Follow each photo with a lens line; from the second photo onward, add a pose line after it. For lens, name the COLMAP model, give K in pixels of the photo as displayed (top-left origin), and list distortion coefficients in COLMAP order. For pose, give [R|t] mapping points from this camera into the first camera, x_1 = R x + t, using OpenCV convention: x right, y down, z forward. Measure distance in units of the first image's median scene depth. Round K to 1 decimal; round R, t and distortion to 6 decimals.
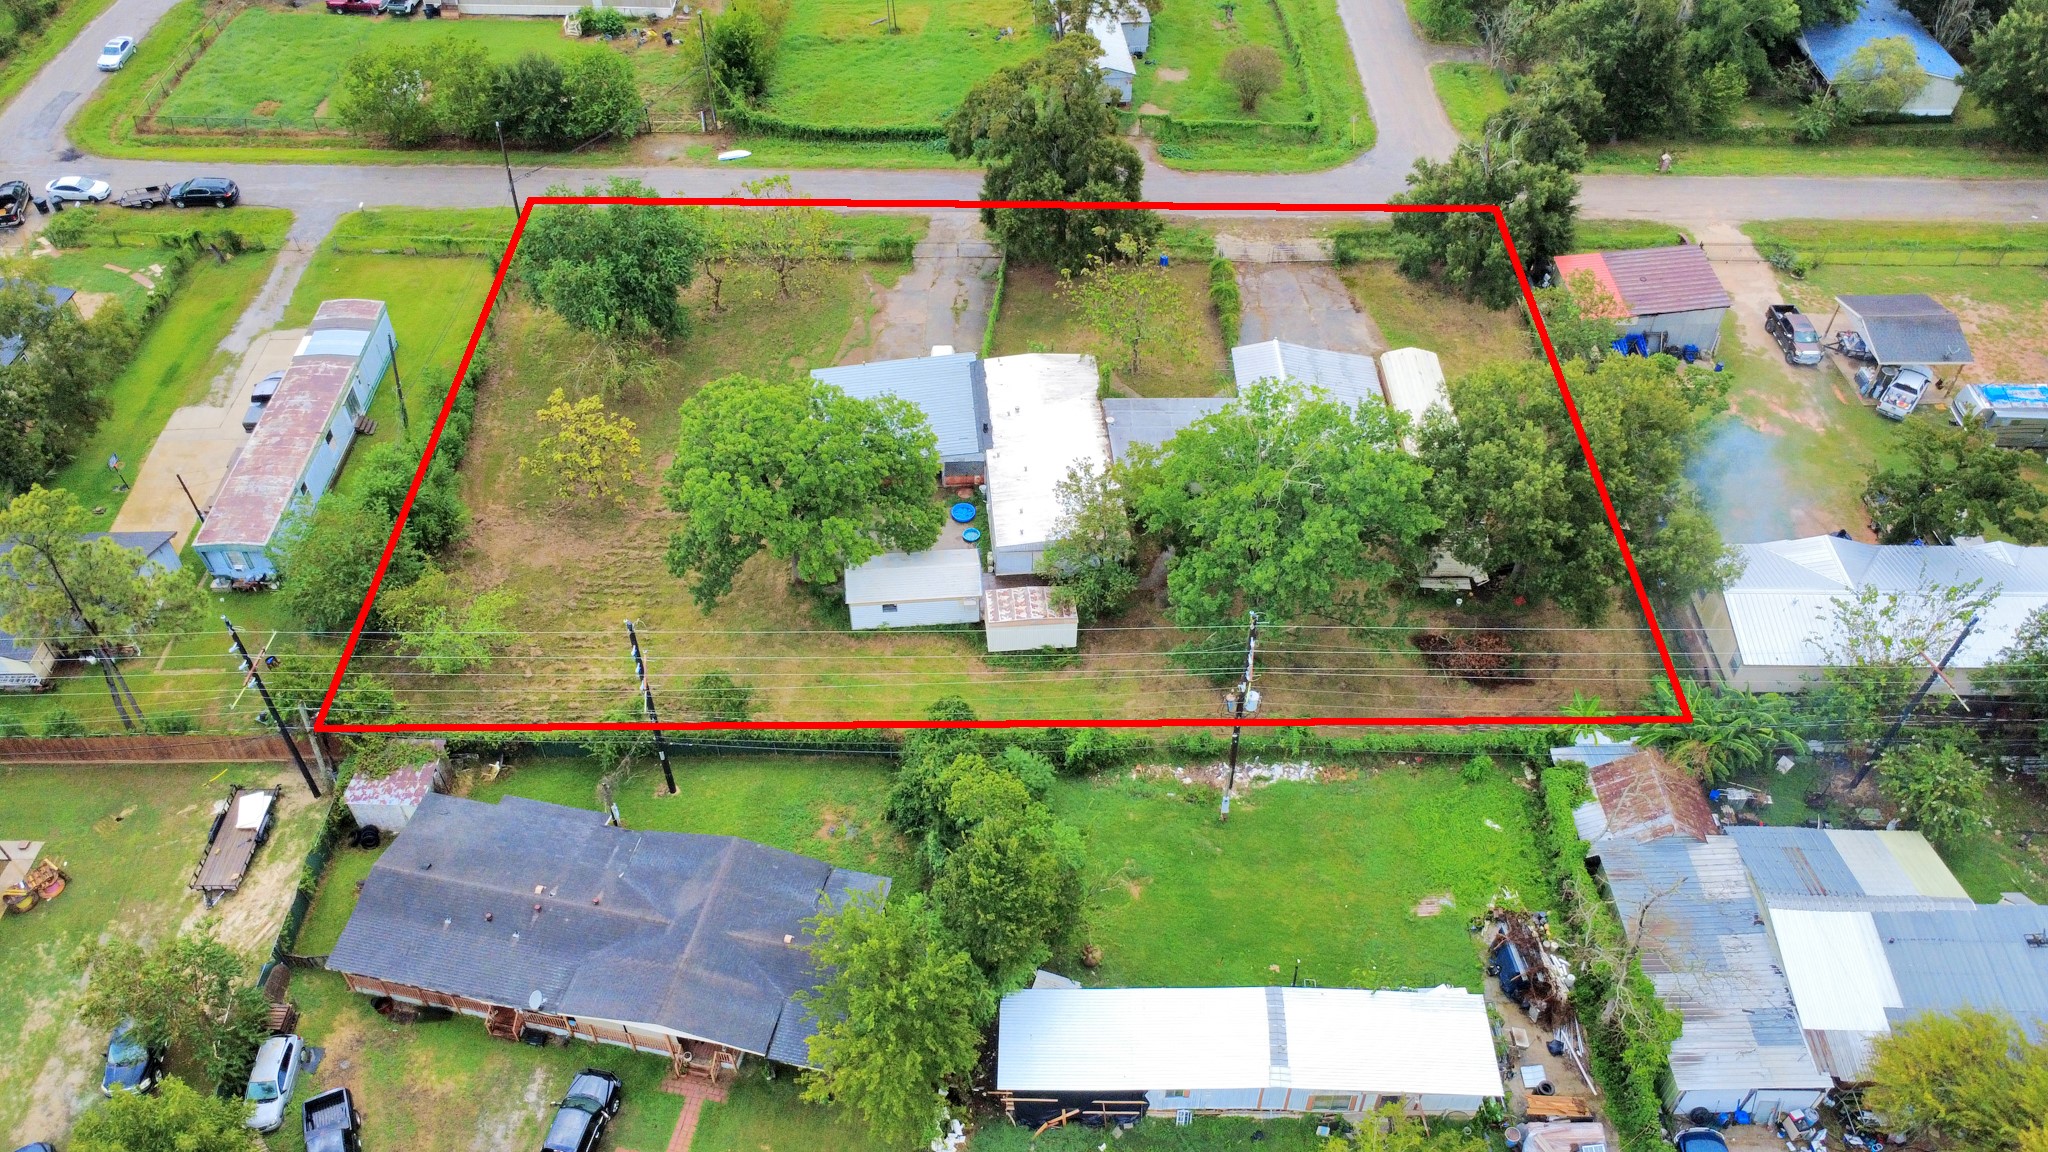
lens RADIAL K [[1486.3, 0, 1024.0], [0, 1486.3, 576.0], [0, 0, 1]] dist [0.001359, -0.002690]
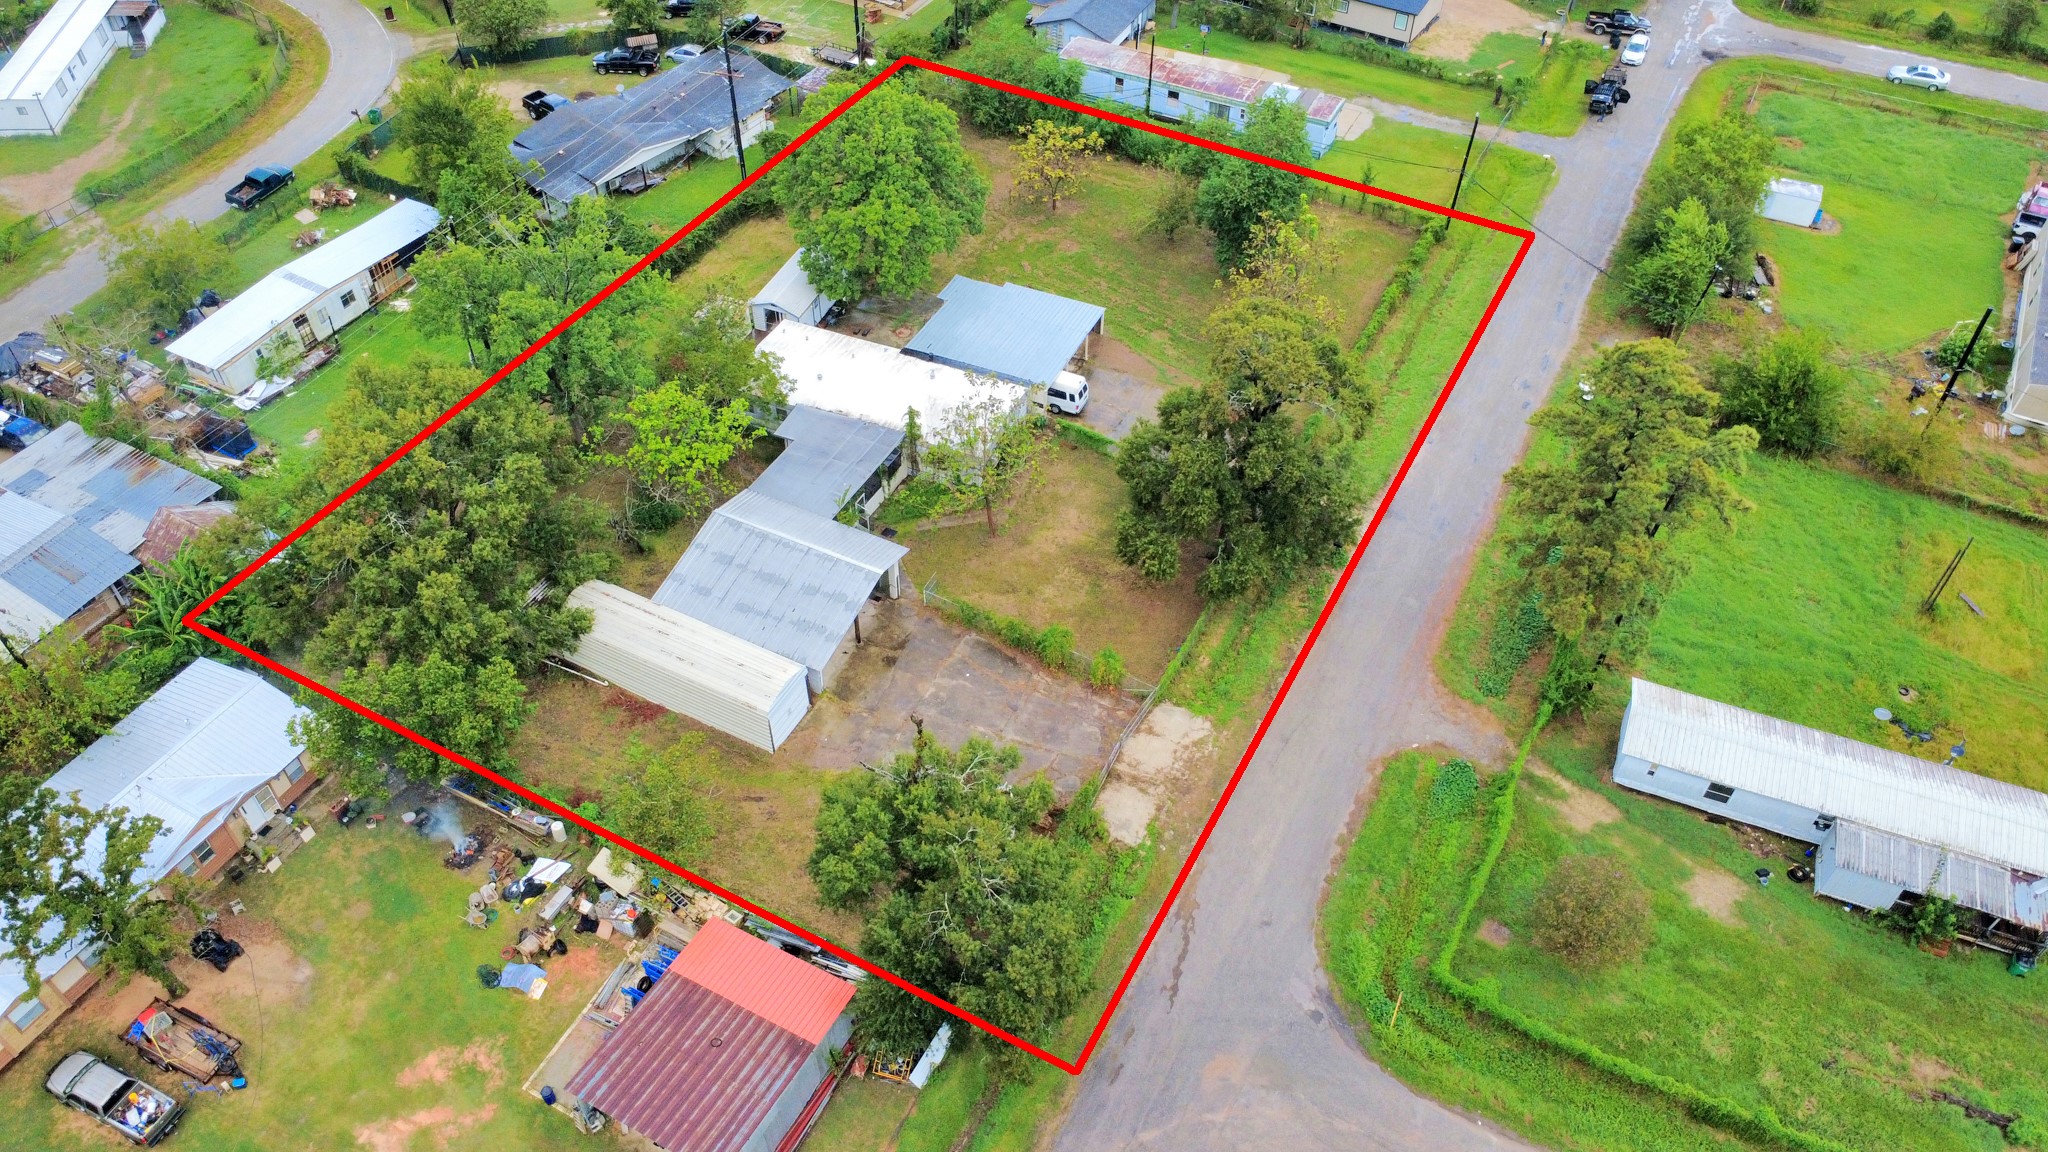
lens RADIAL K [[1486.3, 0, 1024.0], [0, 1486.3, 576.0], [0, 0, 1]] dist [0.001359, -0.002690]
pose [[-0.460304, 0.627576, -0.627908, 0.687919], [-0.642496, 0.252596, 0.723460, -0.850646], [0.612633, 0.736440, 0.286944, 0.854636]]
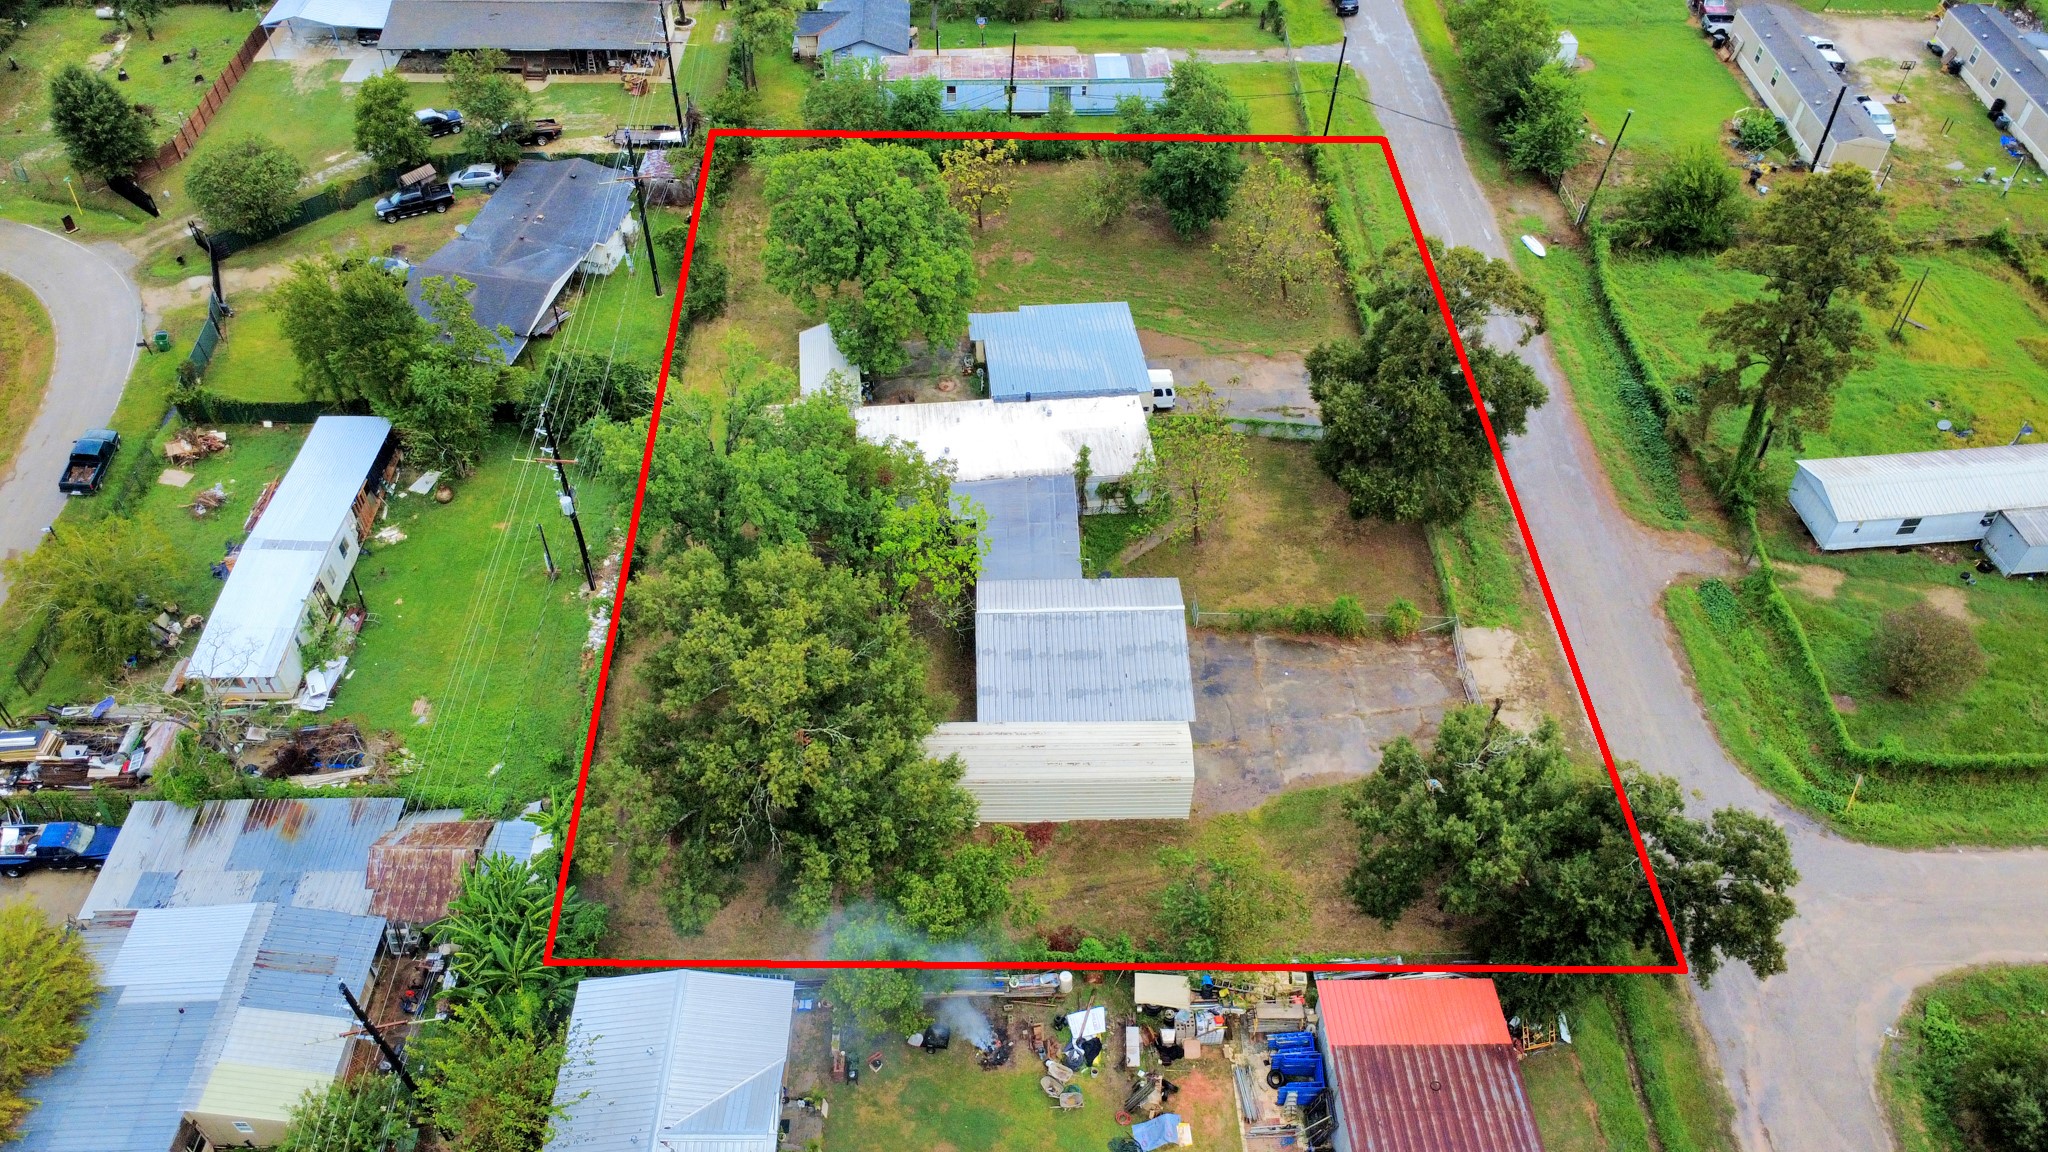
lens RADIAL K [[1486.3, 0, 1024.0], [0, 1486.3, 576.0], [0, 0, 1]] dist [0.001359, -0.002690]
pose [[0.018643, 0.711878, -0.702056, 0.759891], [-0.720607, 0.496326, 0.484134, -0.521507], [0.693093, 0.496881, 0.522237, 0.536193]]
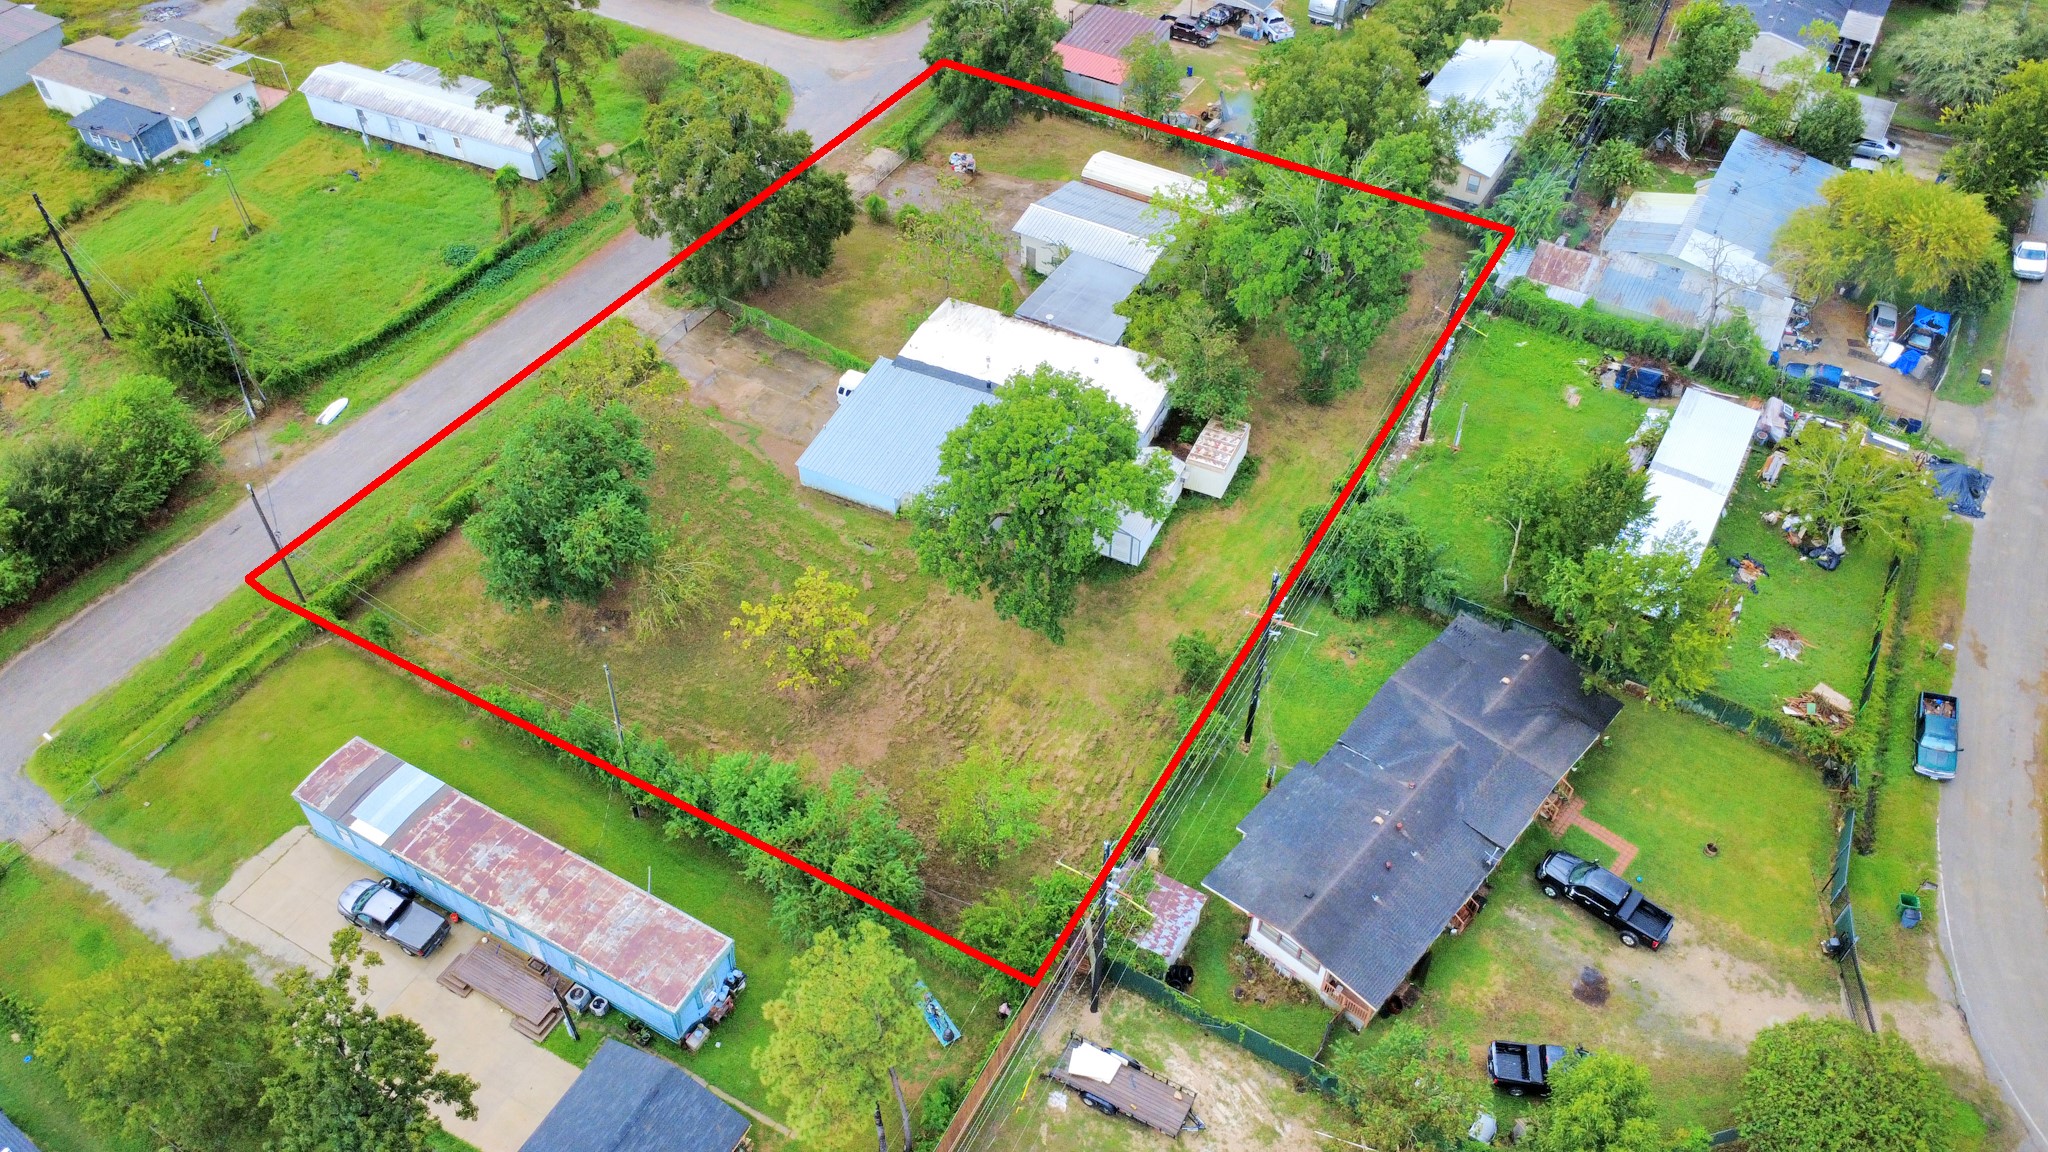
lens RADIAL K [[1486.3, 0, 1024.0], [0, 1486.3, 576.0], [0, 0, 1]] dist [0.001359, -0.002690]
pose [[0.507980, -0.619551, 0.598426, -0.716198], [0.614251, 0.747597, 0.252574, -0.247746], [-0.603864, 0.239281, 0.760324, 0.228497]]
